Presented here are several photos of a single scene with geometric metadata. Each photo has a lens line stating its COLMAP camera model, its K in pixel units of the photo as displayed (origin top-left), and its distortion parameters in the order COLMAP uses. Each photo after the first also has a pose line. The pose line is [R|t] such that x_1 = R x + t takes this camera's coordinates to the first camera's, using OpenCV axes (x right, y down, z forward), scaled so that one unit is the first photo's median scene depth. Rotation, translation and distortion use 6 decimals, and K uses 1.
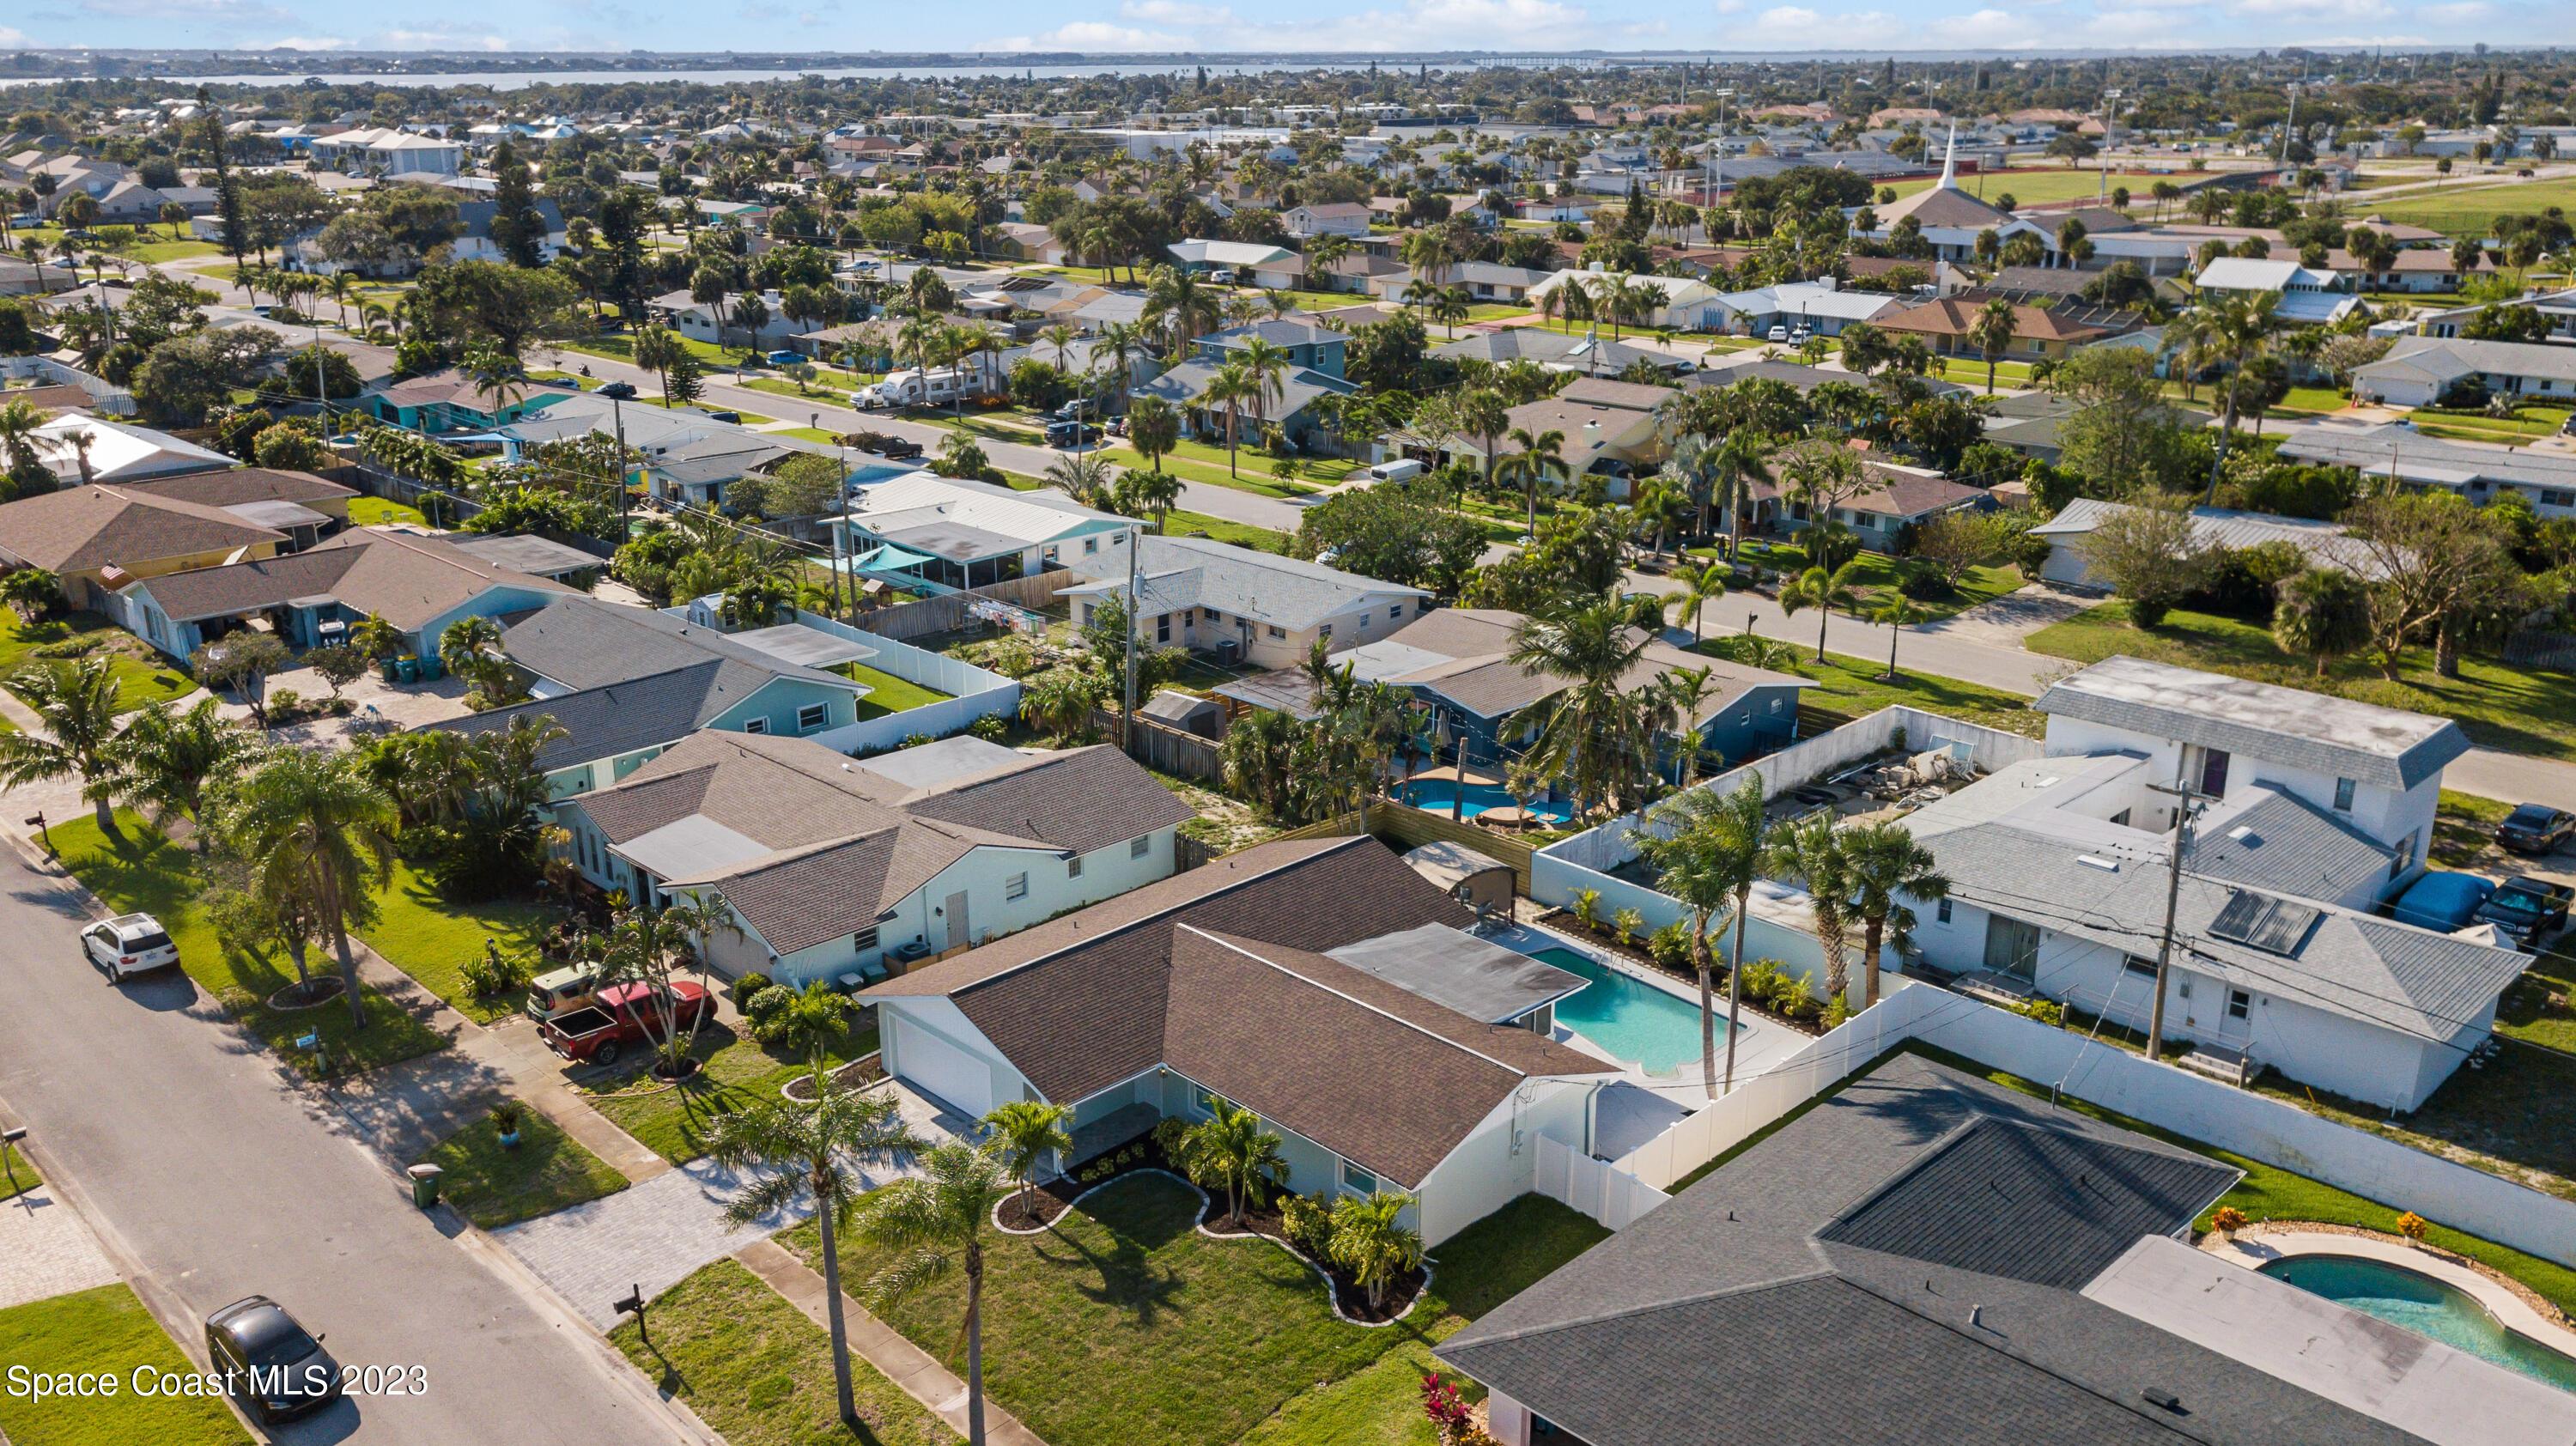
lens RADIAL K [[2045.9, 0, 1288.0], [0, 2045.9, 723.0], [0, 0, 1]] dist [0.024191, -0.003078]
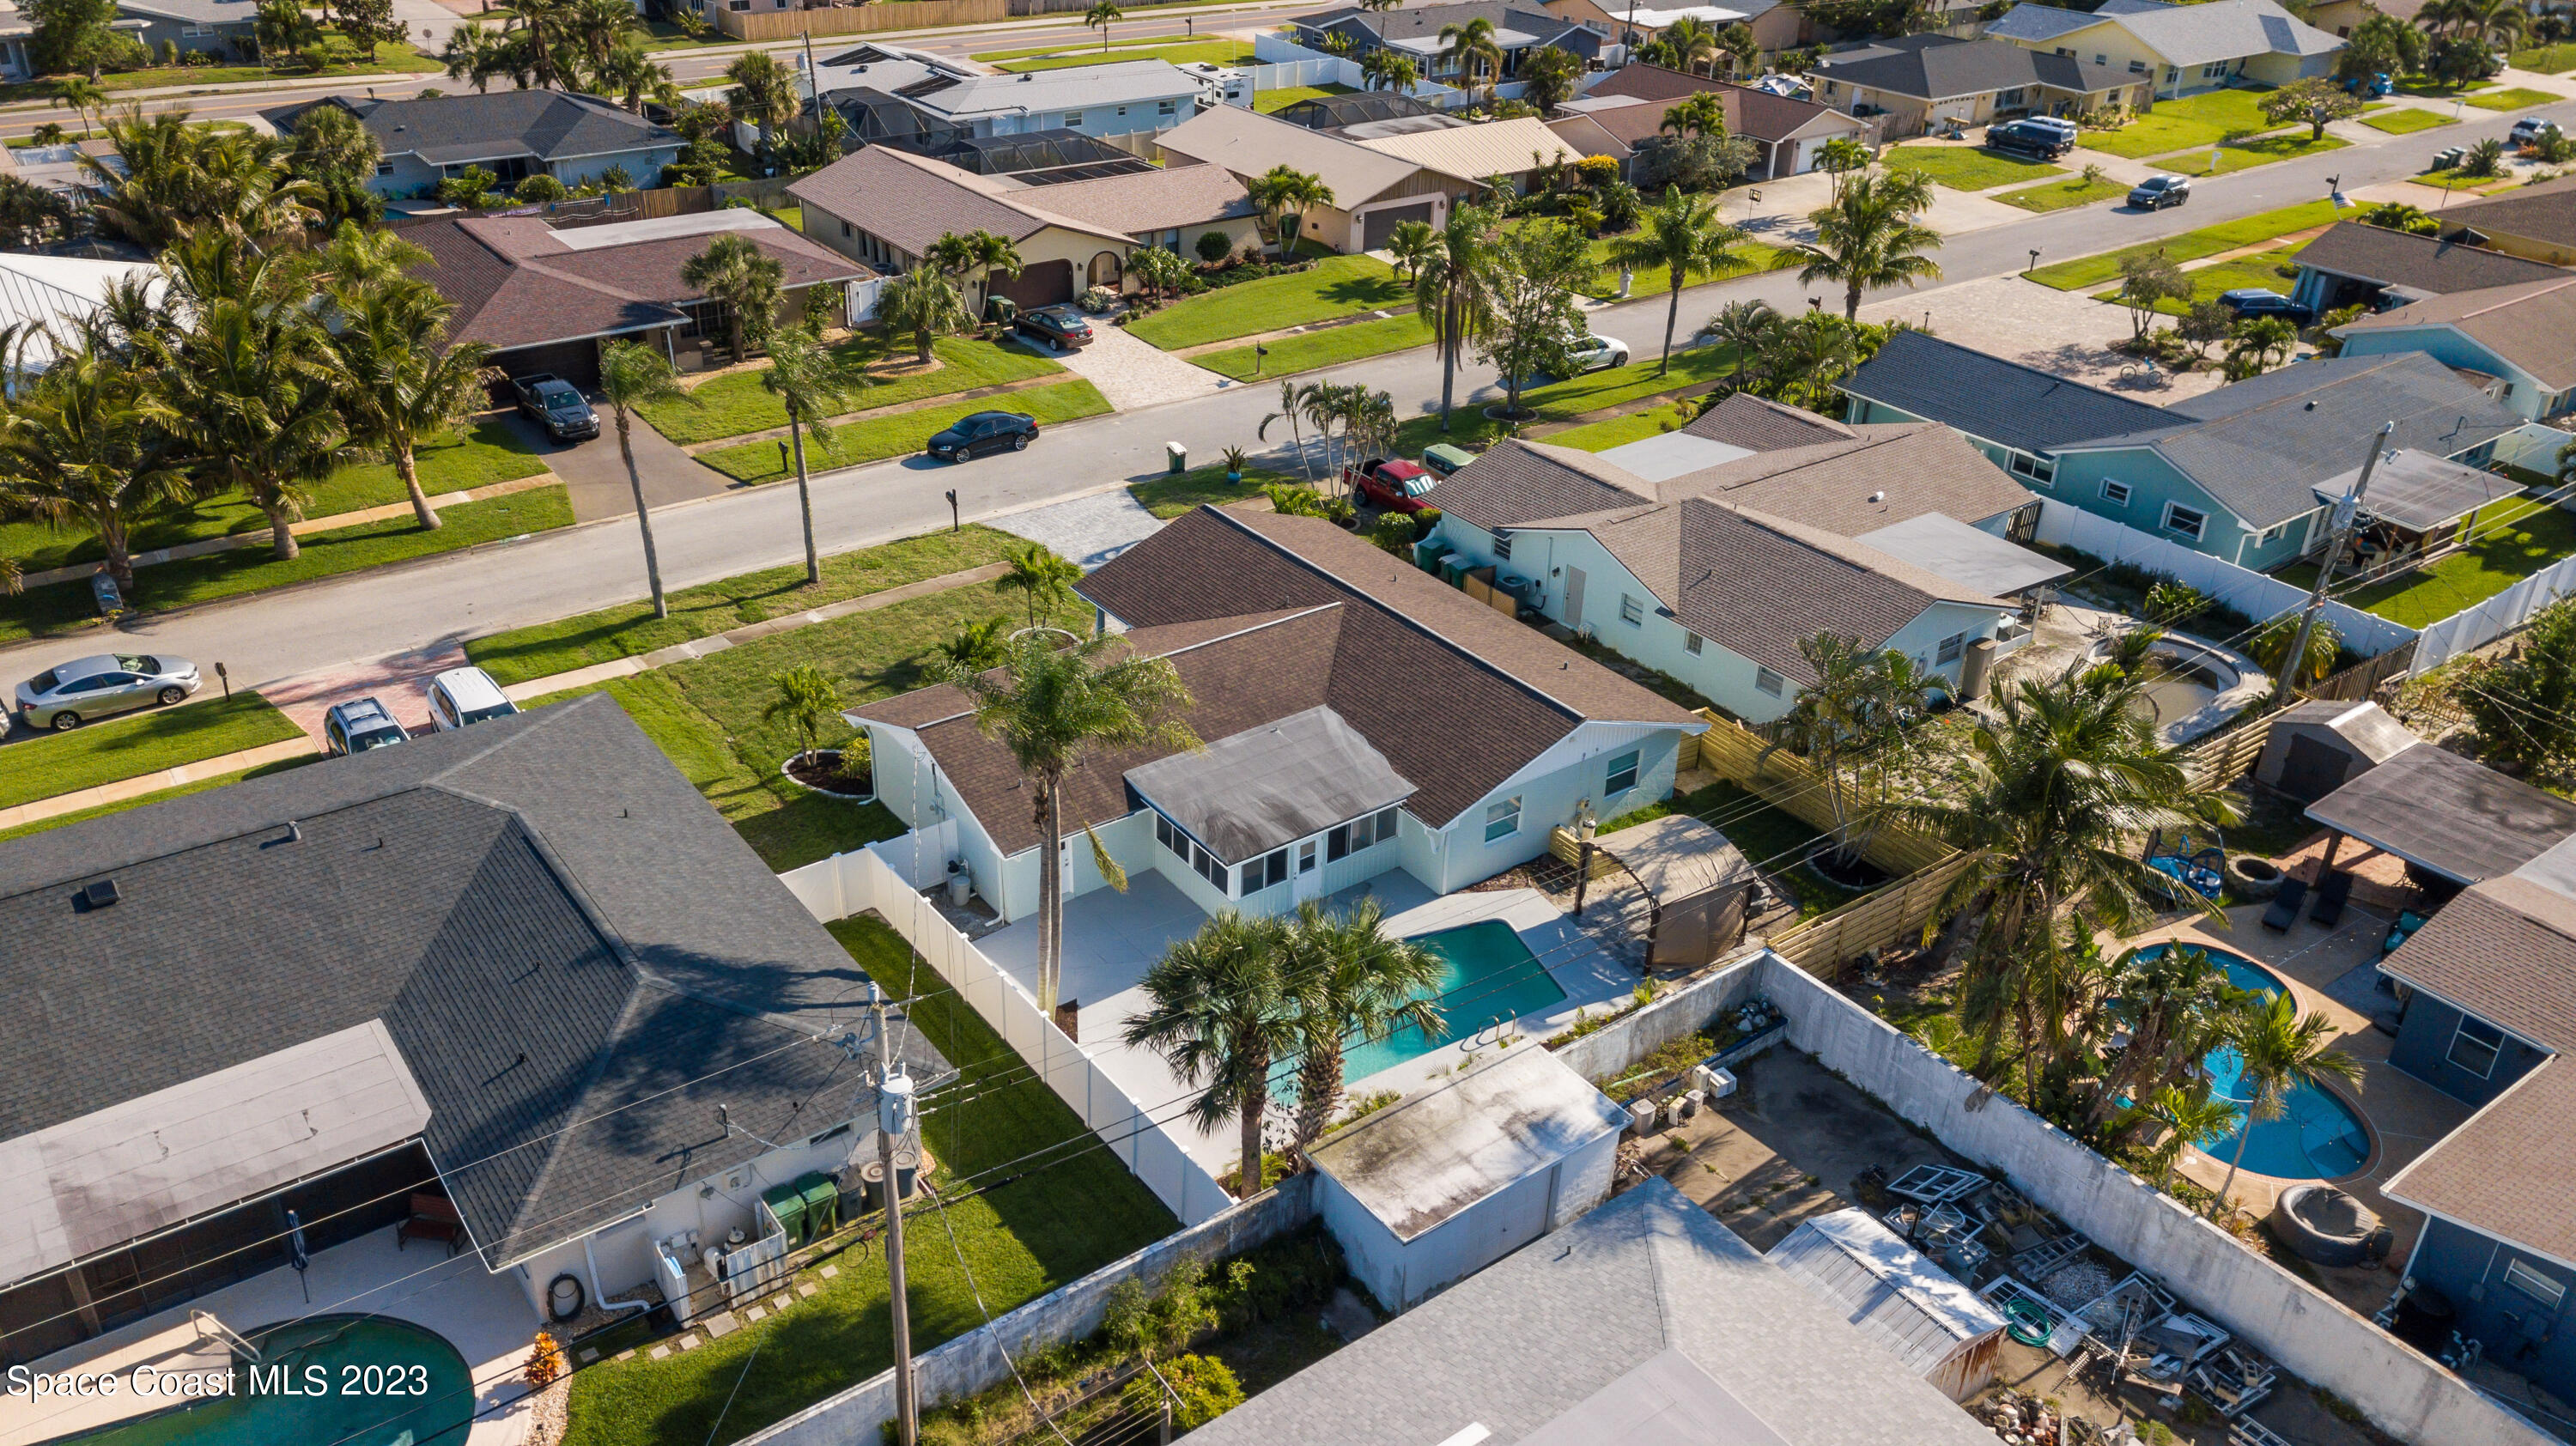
lens RADIAL K [[1948.6, 0, 1288.0], [0, 1948.6, 723.0], [0, 0, 1]] dist [0.025316, -0.002319]
pose [[-0.132118, 0.481939, -0.866187, 0.530132], [-0.328020, 0.803356, 0.497013, -0.209072], [0.935386, 0.349791, 0.051948, 0.653547]]
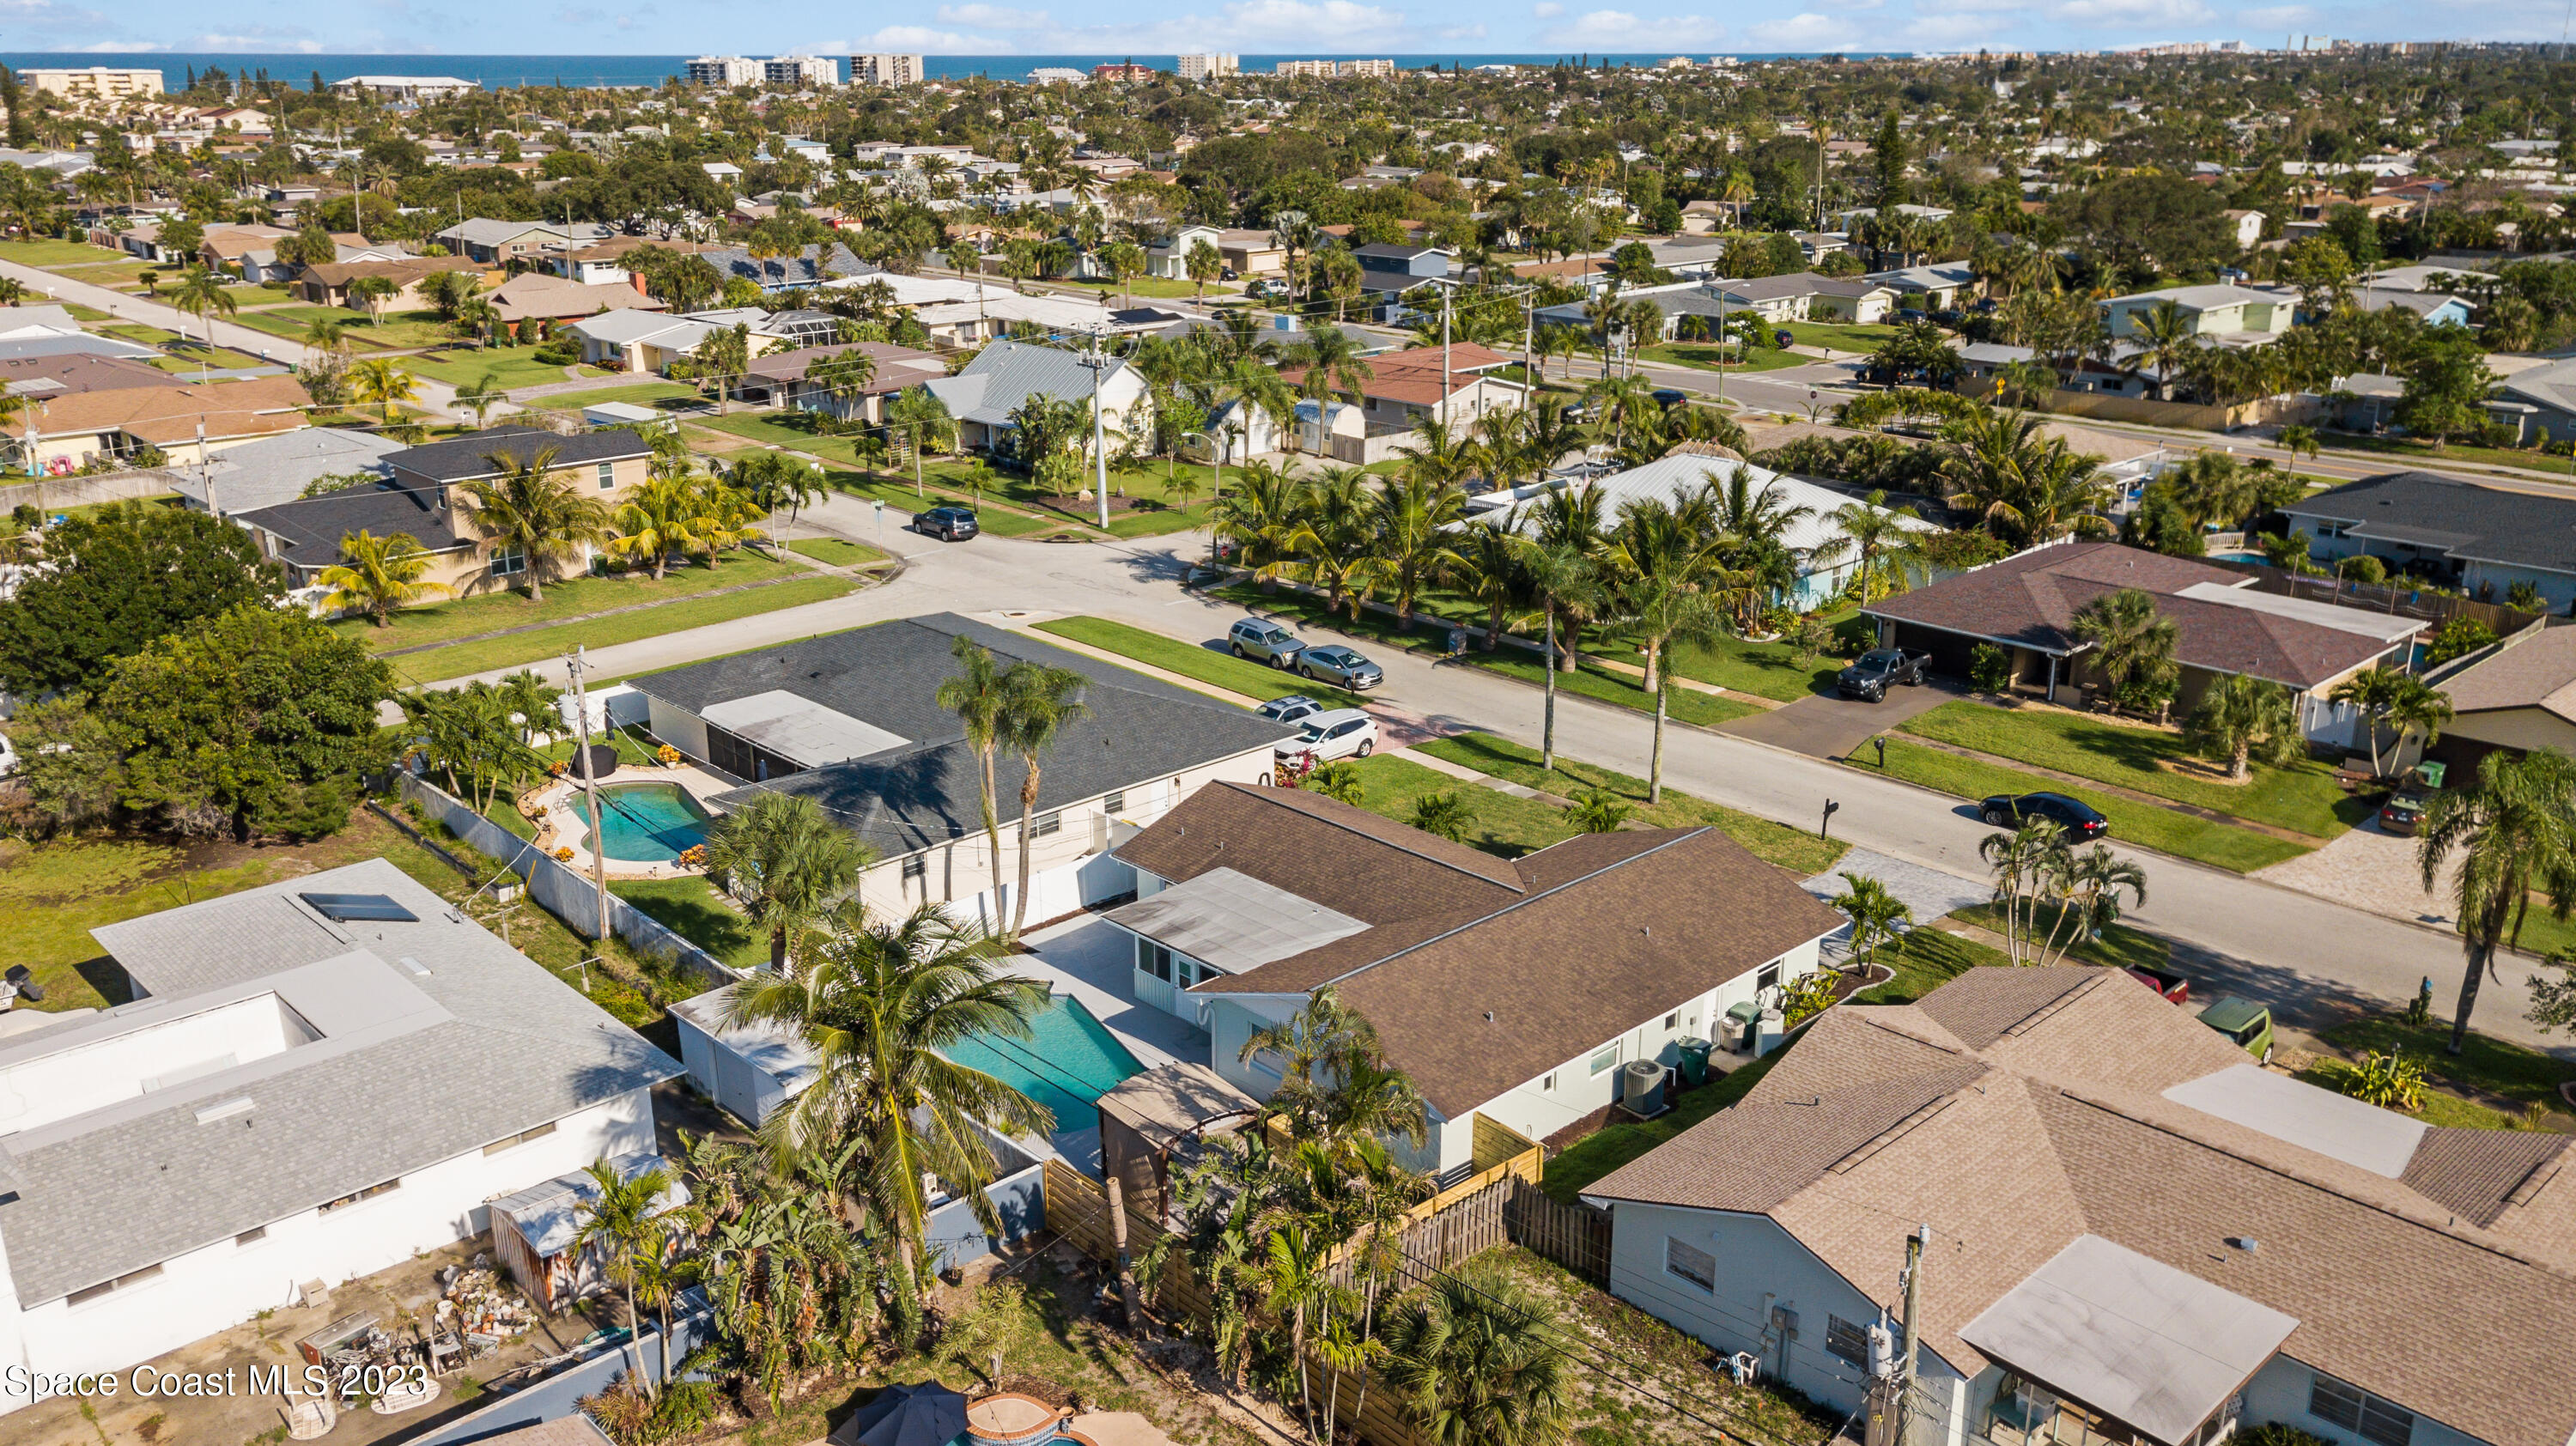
lens RADIAL K [[2140.8, 0, 1288.0], [0, 2140.8, 723.0], [0, 0, 1]] dist [0.009048, 0.003355]
pose [[-0.999252, 0.002110, 0.038609, 0.008848], [0.023835, 0.819852, 0.572080, -0.366004], [-0.030447, 0.572572, -0.819289, 1.217828]]
